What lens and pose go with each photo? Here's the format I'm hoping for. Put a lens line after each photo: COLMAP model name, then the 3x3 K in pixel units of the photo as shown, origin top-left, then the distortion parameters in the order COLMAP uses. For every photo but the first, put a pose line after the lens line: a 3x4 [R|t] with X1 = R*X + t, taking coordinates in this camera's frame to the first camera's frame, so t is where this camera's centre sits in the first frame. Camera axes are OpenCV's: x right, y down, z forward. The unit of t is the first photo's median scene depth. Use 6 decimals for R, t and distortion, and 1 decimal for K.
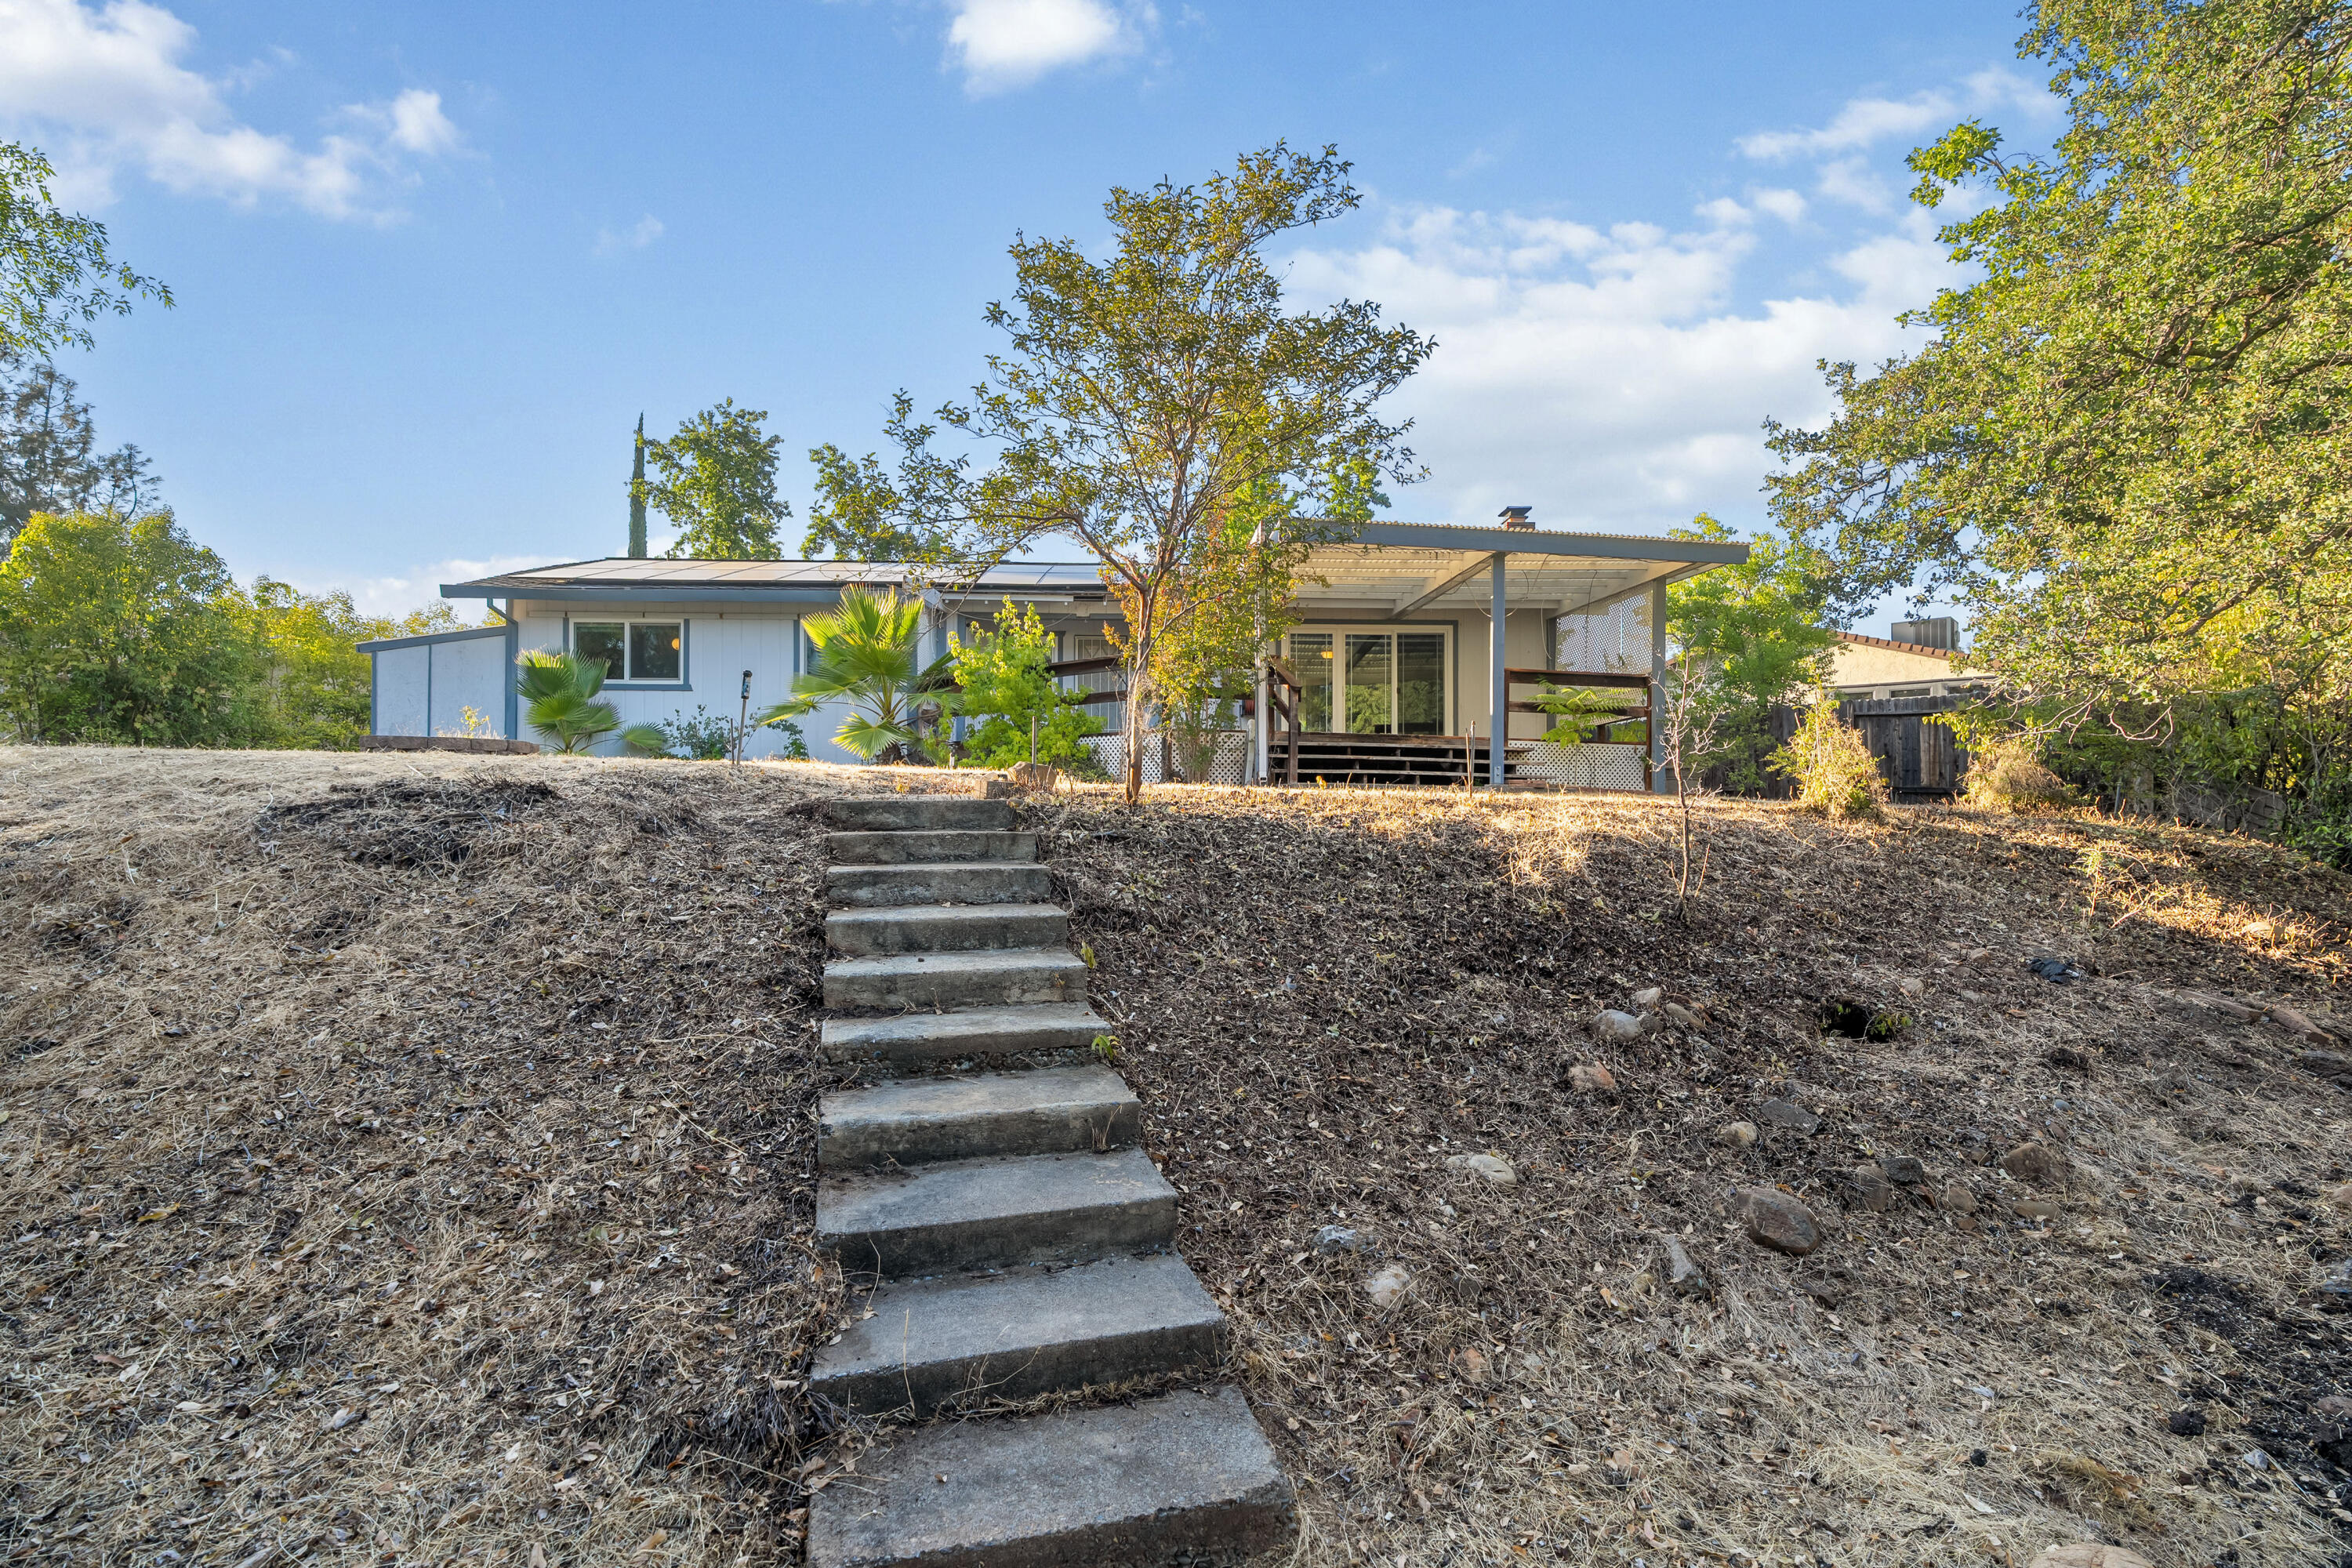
lens RADIAL K [[1053.2, 0, 1173.1], [0, 1053.2, 780.3], [0, 0, 1]] dist [0.001561, 0.000710]
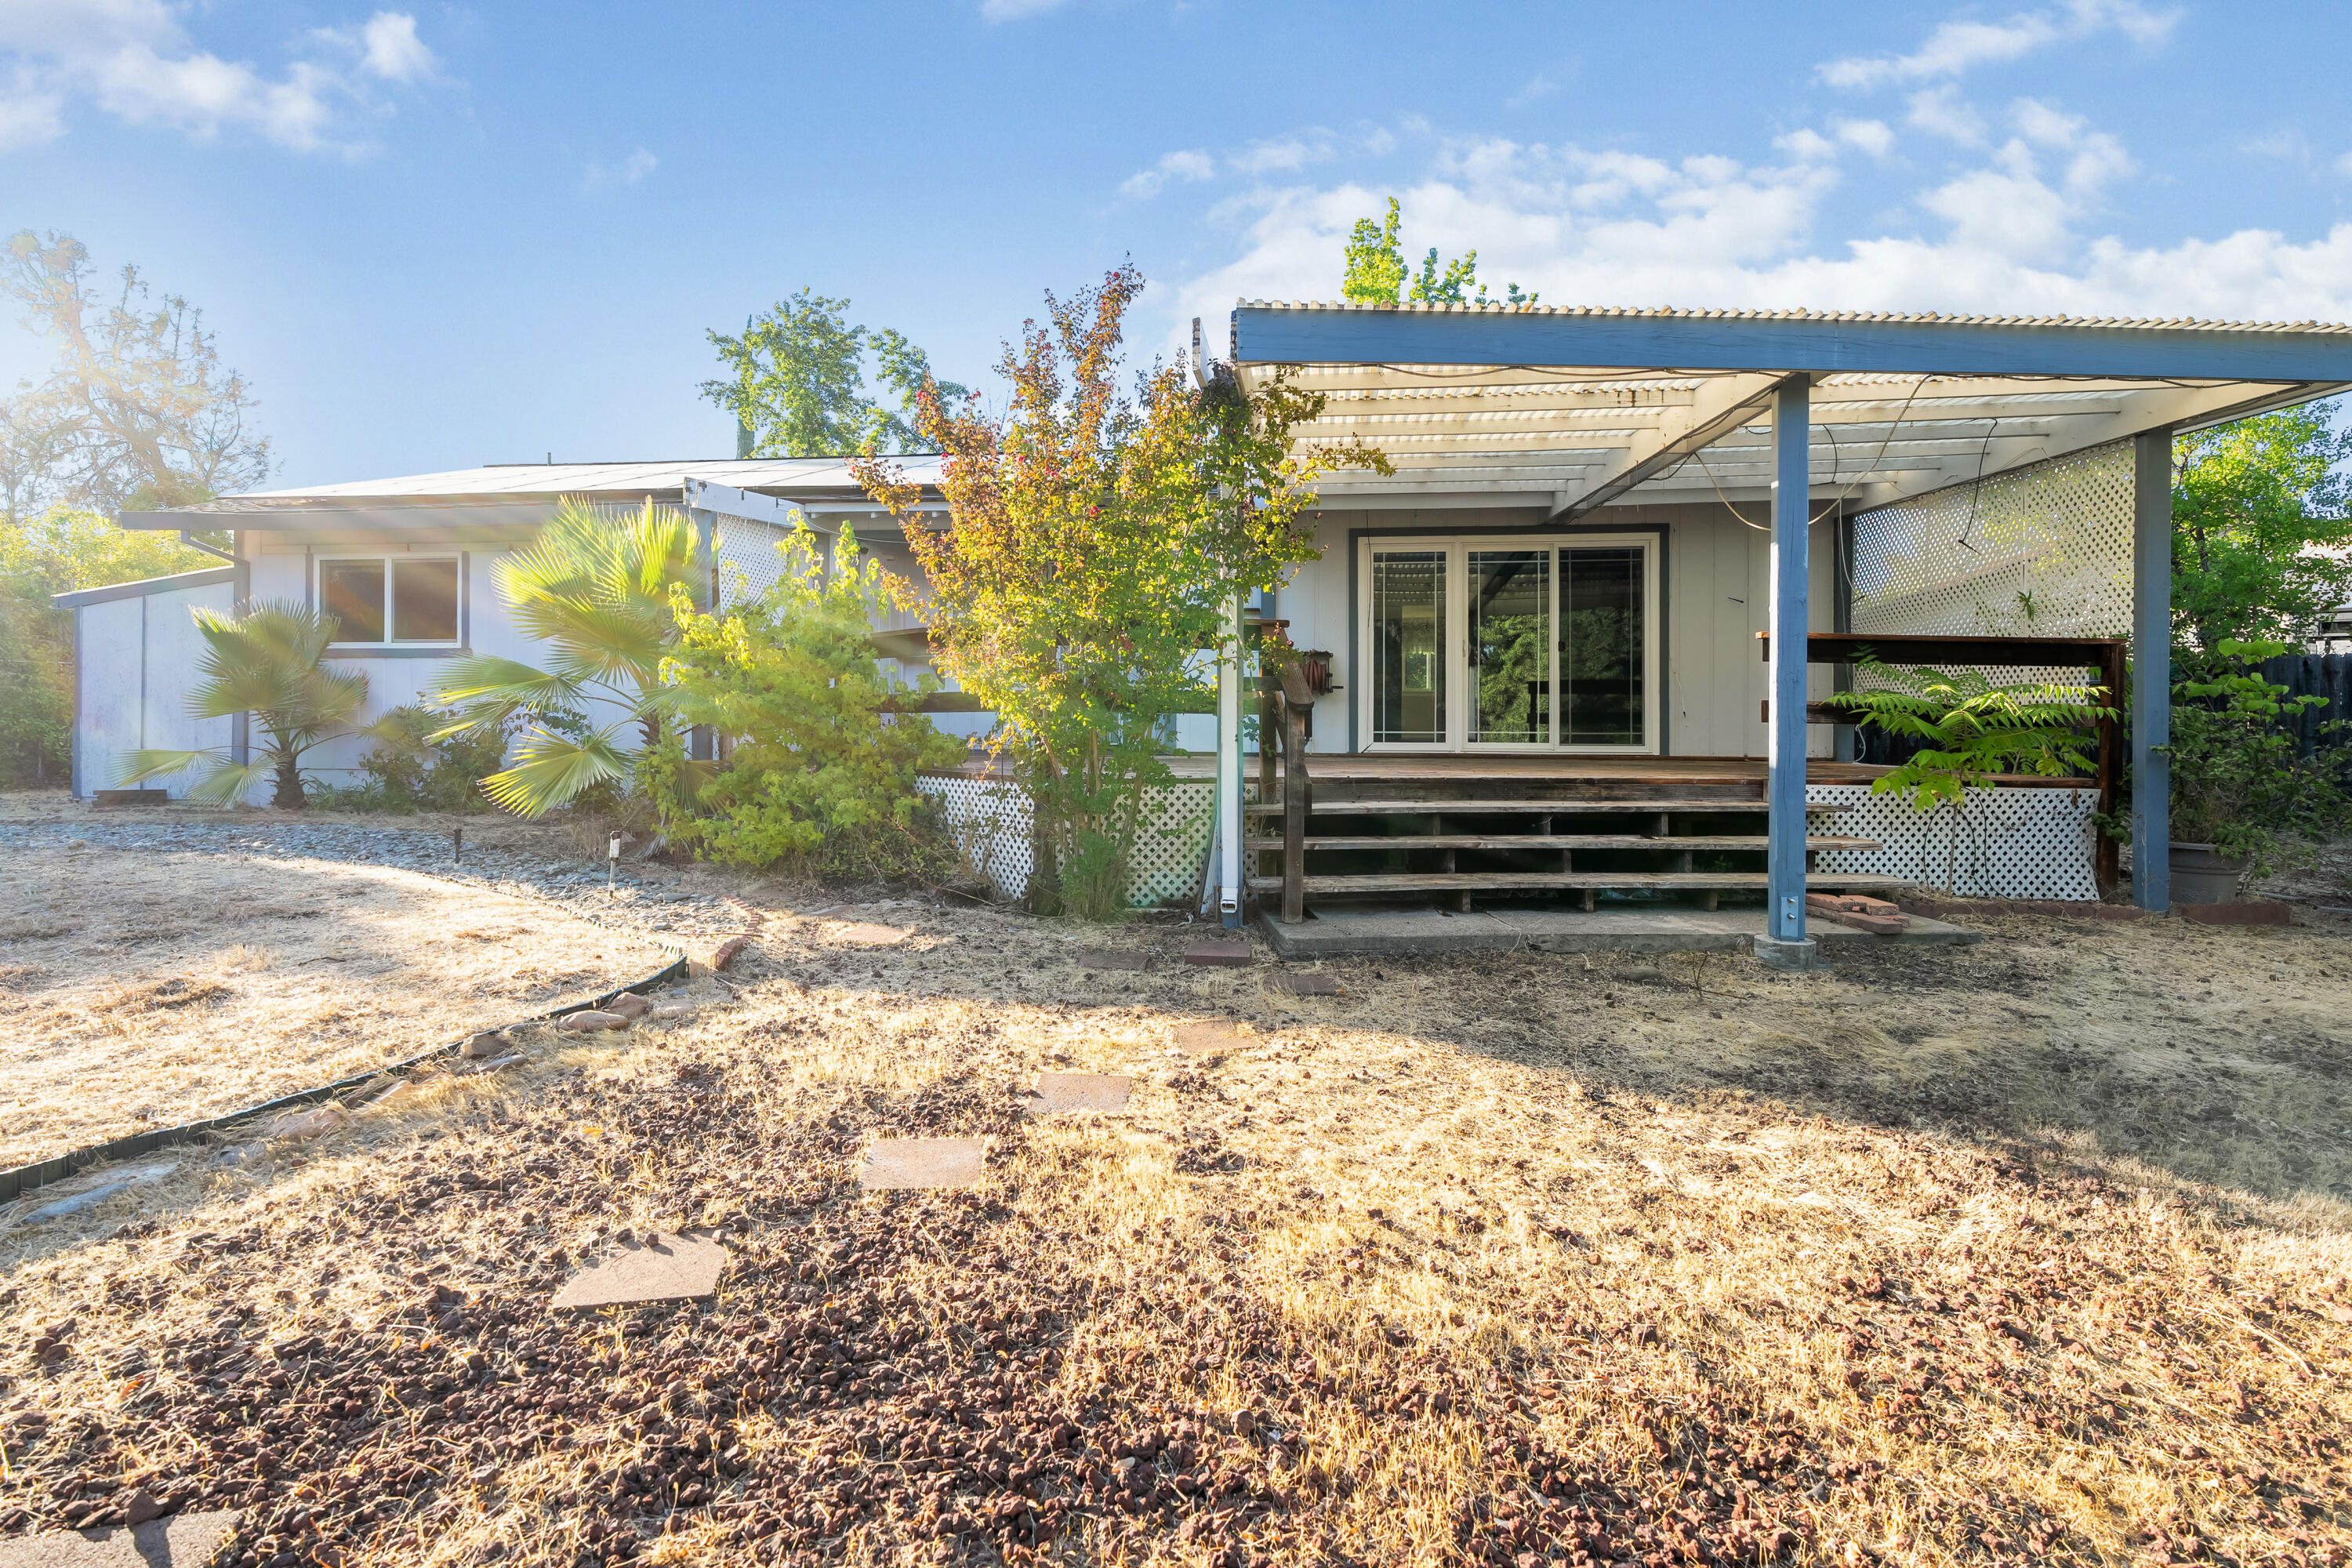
lens RADIAL K [[1084.3, 0, 1191.6], [0, 1084.3, 716.6], [0, 0, 1]] dist [-0.000205, 0.000301]
pose [[0.991247, -0.002074, -0.132004, 0.089354], [0.006167, 0.999513, 0.030605, -0.066037], [0.131876, -0.031151, 0.990777, 0.373172]]
